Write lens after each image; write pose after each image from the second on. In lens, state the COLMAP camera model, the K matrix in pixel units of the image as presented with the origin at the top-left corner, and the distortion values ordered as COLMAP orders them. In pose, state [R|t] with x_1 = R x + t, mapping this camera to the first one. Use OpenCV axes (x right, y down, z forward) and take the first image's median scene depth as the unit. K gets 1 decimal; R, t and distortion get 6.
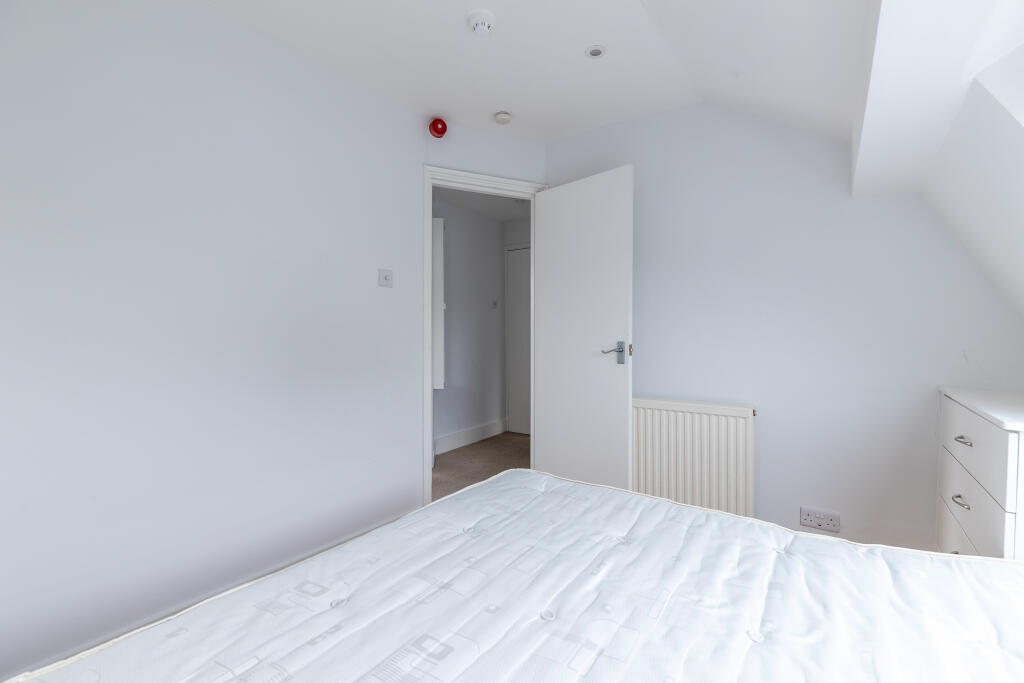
lens RADIAL K [[467.0, 0, 512.8], [0, 467.0, 334.7], [0, 0, 1]] dist [-0.000024, -0.000016]
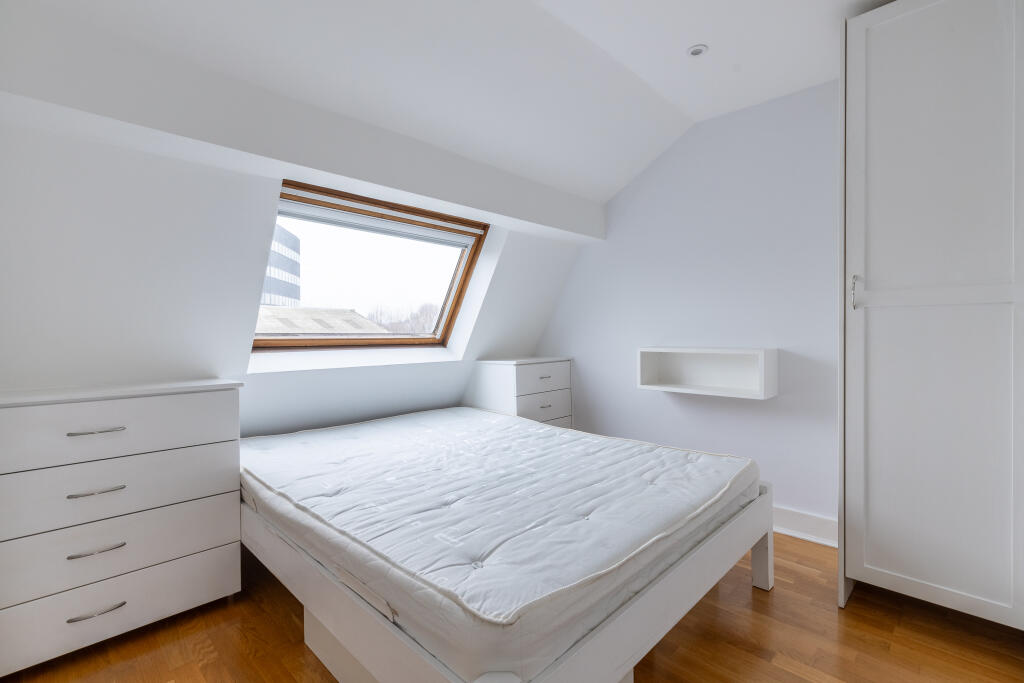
lens RADIAL K [[467.0, 0, 512.8], [0, 467.0, 334.7], [0, 0, 1]] dist [-0.000024, -0.000016]
pose [[-0.985243, -0.000068, 0.171161, -0.137662], [0.000726, 0.999989, 0.004576, 0.015174], [-0.171160, 0.004633, -0.985232, 2.389943]]
